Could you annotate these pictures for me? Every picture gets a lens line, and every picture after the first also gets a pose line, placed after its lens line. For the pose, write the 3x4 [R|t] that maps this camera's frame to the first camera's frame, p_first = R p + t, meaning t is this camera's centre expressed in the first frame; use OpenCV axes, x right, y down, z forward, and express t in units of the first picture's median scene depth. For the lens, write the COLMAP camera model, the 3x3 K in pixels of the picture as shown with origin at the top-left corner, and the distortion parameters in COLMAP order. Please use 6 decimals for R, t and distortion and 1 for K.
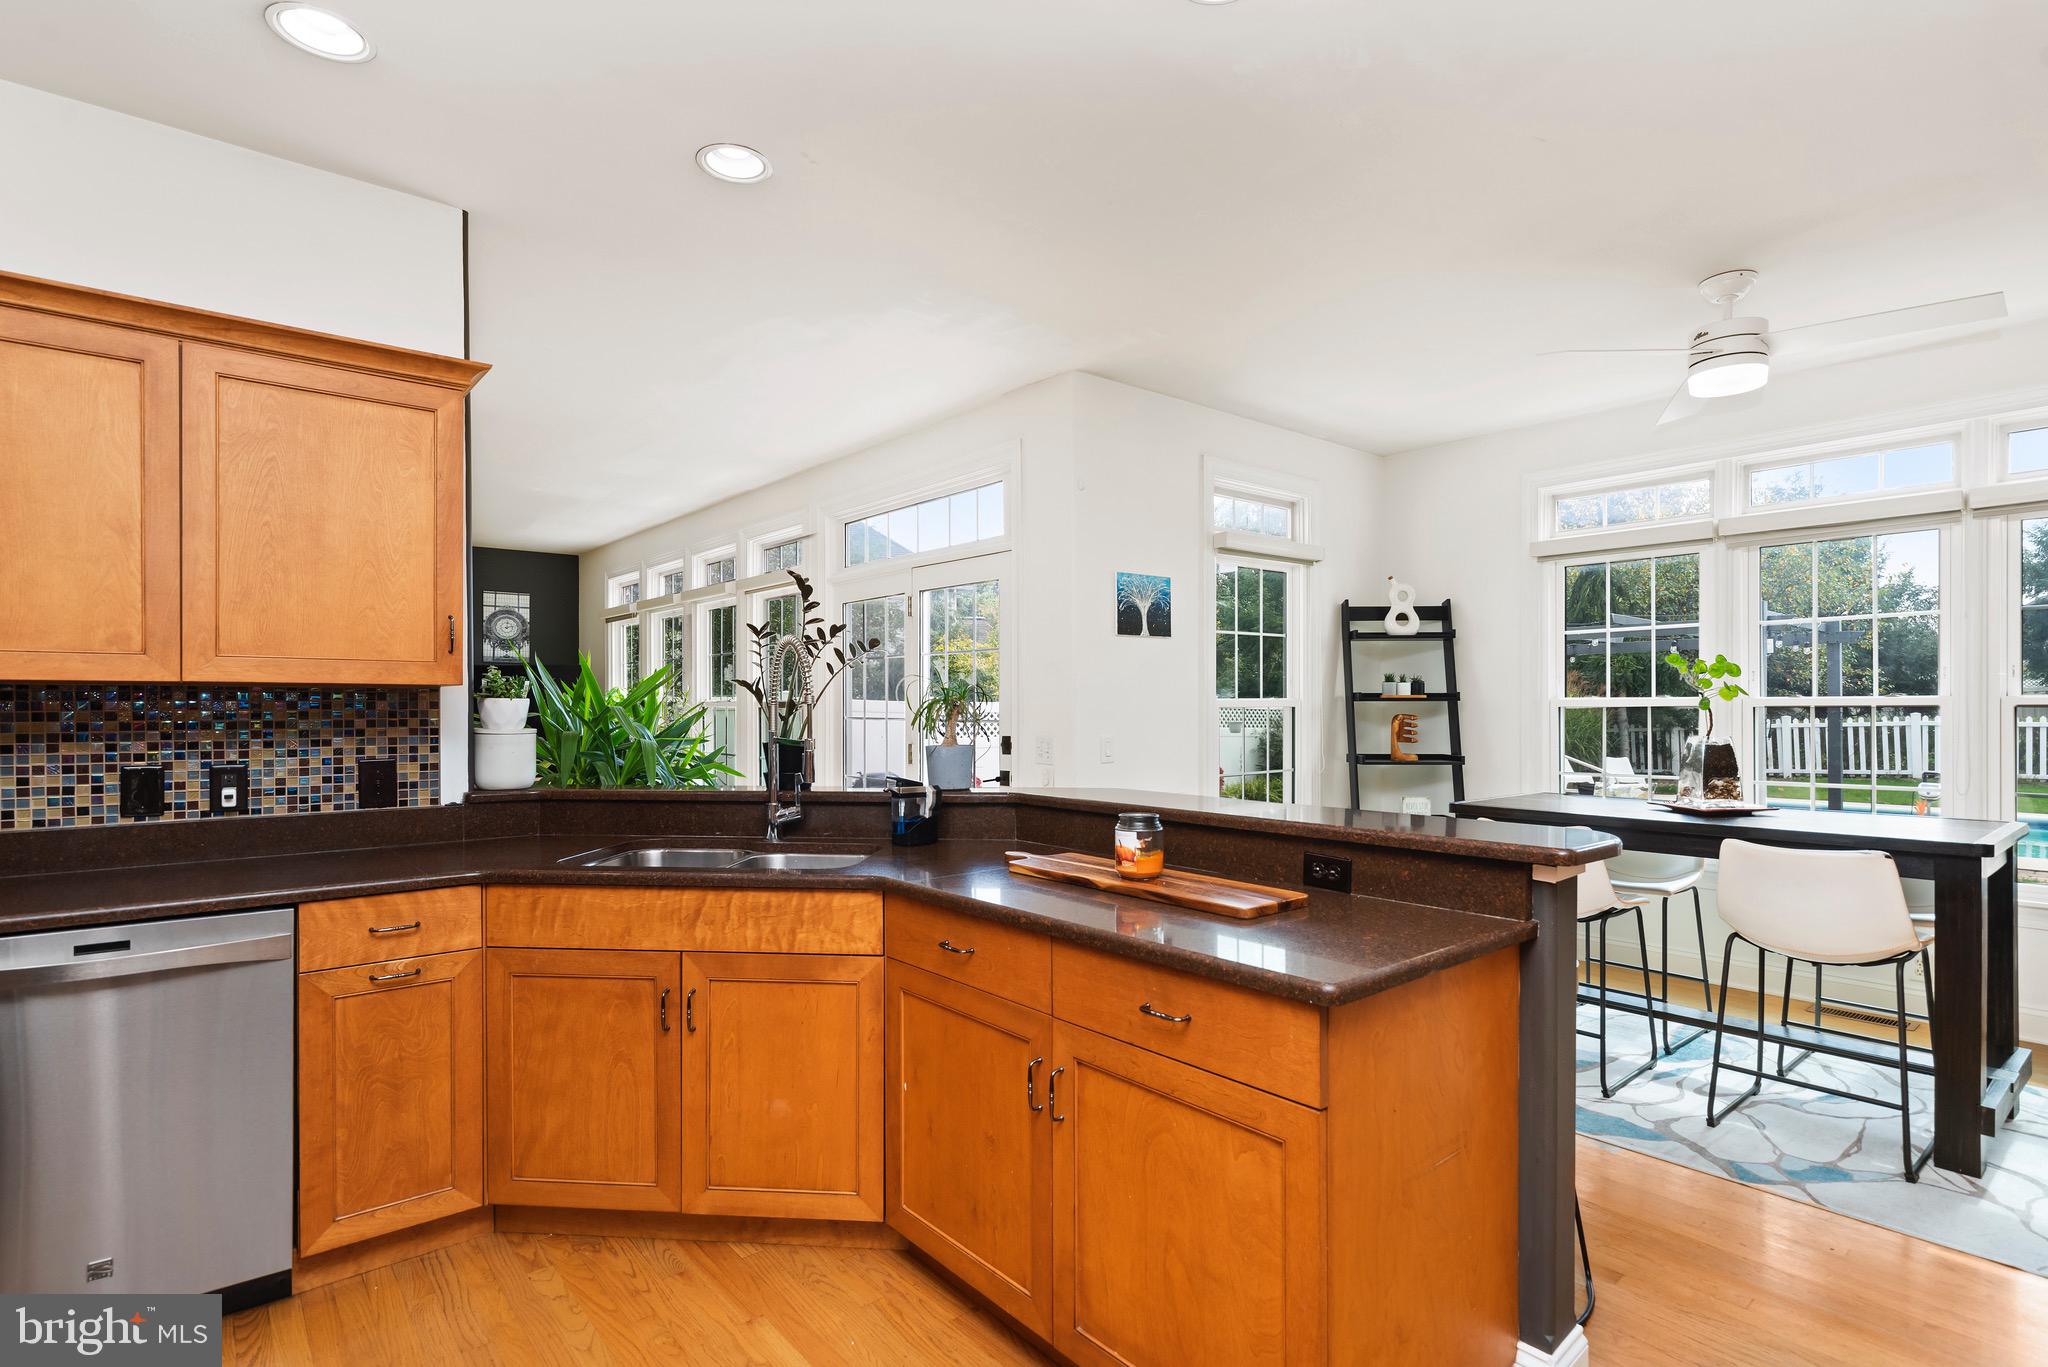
lens RADIAL K [[1000.4, 0, 1032.2], [0, 1000.4, 711.1], [0, 0, 1]] dist [-0.003815, 0.000947]
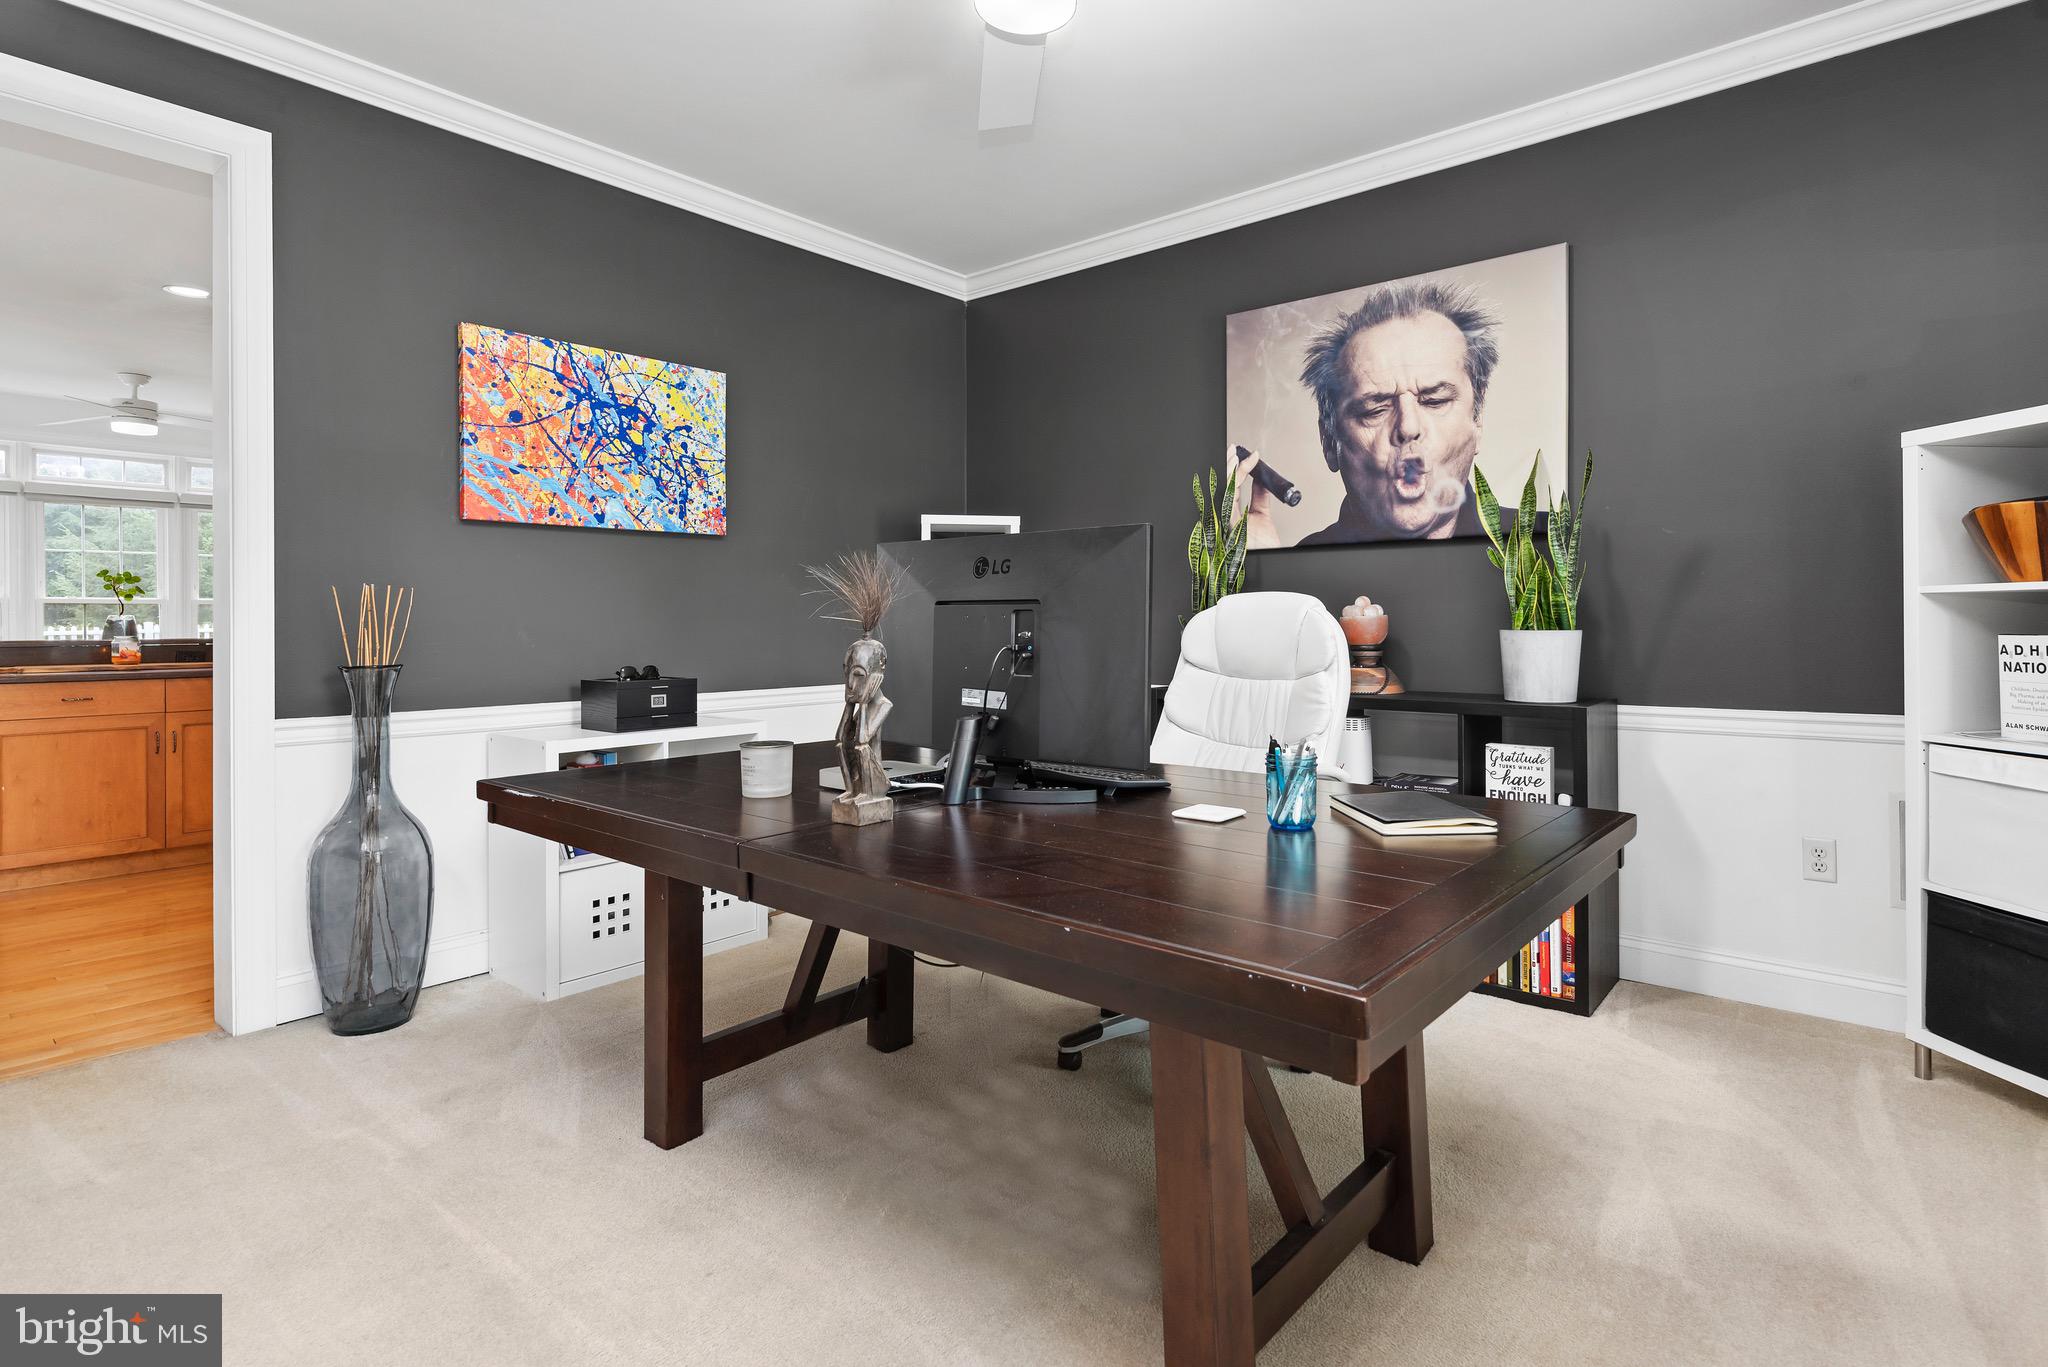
lens RADIAL K [[1000.4, 0, 1032.1], [0, 1000.4, 626.2], [0, 0, 1]] dist [-0.003815, 0.000947]
pose [[-0.185072, -0.004270, 0.982716, -1.321831], [0.016534, 0.999835, 0.007458, 0.055532], [-0.982586, 0.017629, -0.184971, -0.288385]]
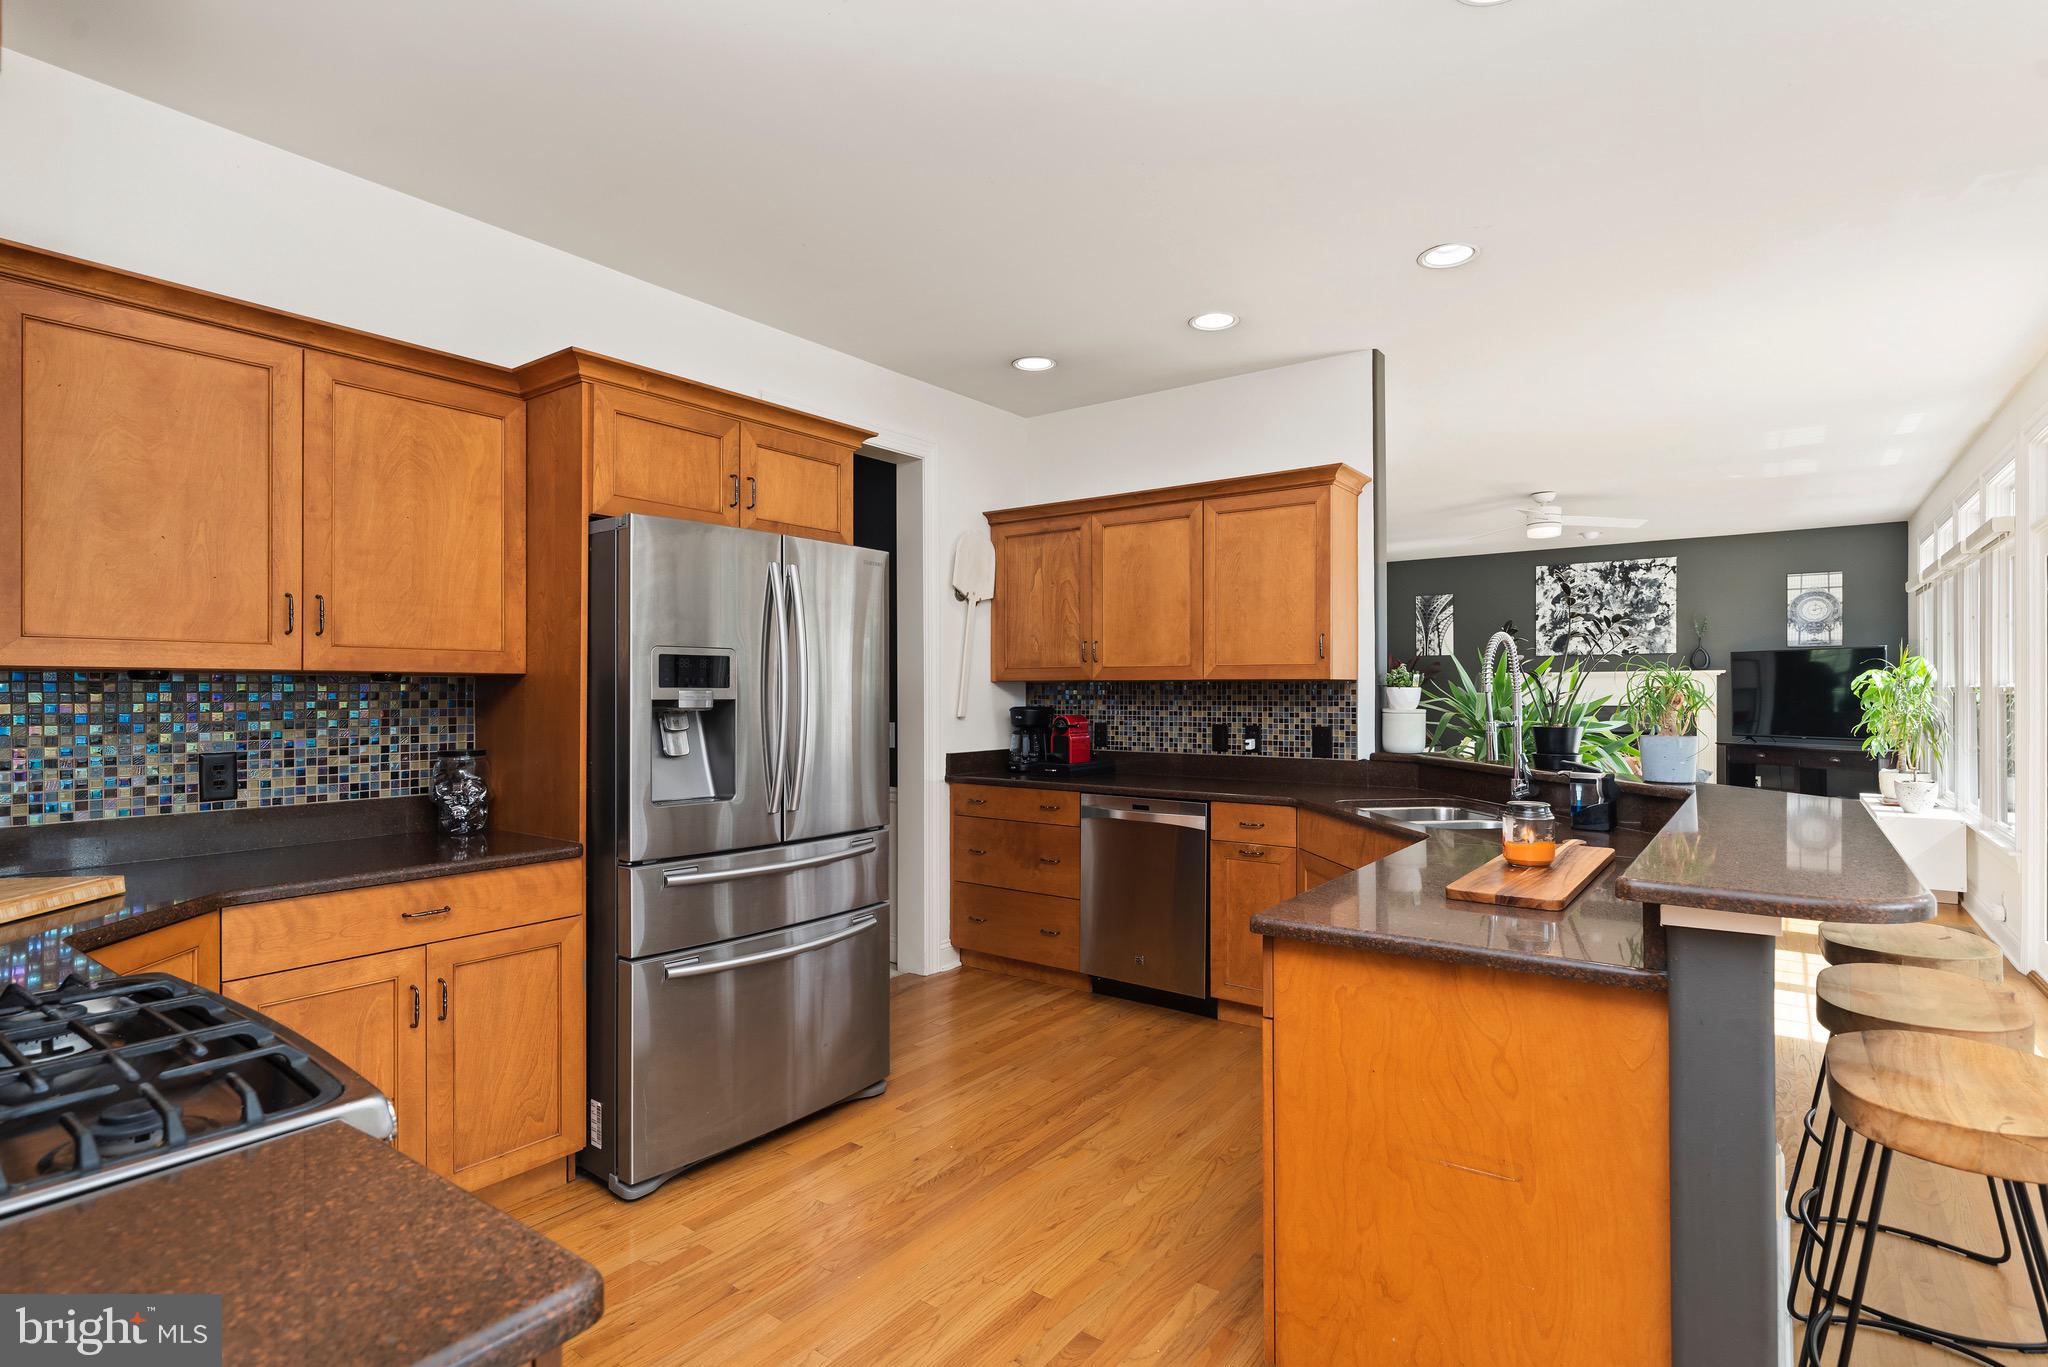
lens RADIAL K [[1000.4, 0, 1055.3], [0, 1000.4, 686.1], [0, 0, 1]] dist [-0.003815, 0.000947]
pose [[0.236798, -0.002189, -0.971557, 0.552338], [-0.007010, 0.999968, -0.003962, -0.004237], [0.971534, 0.007749, 0.236775, 0.165284]]
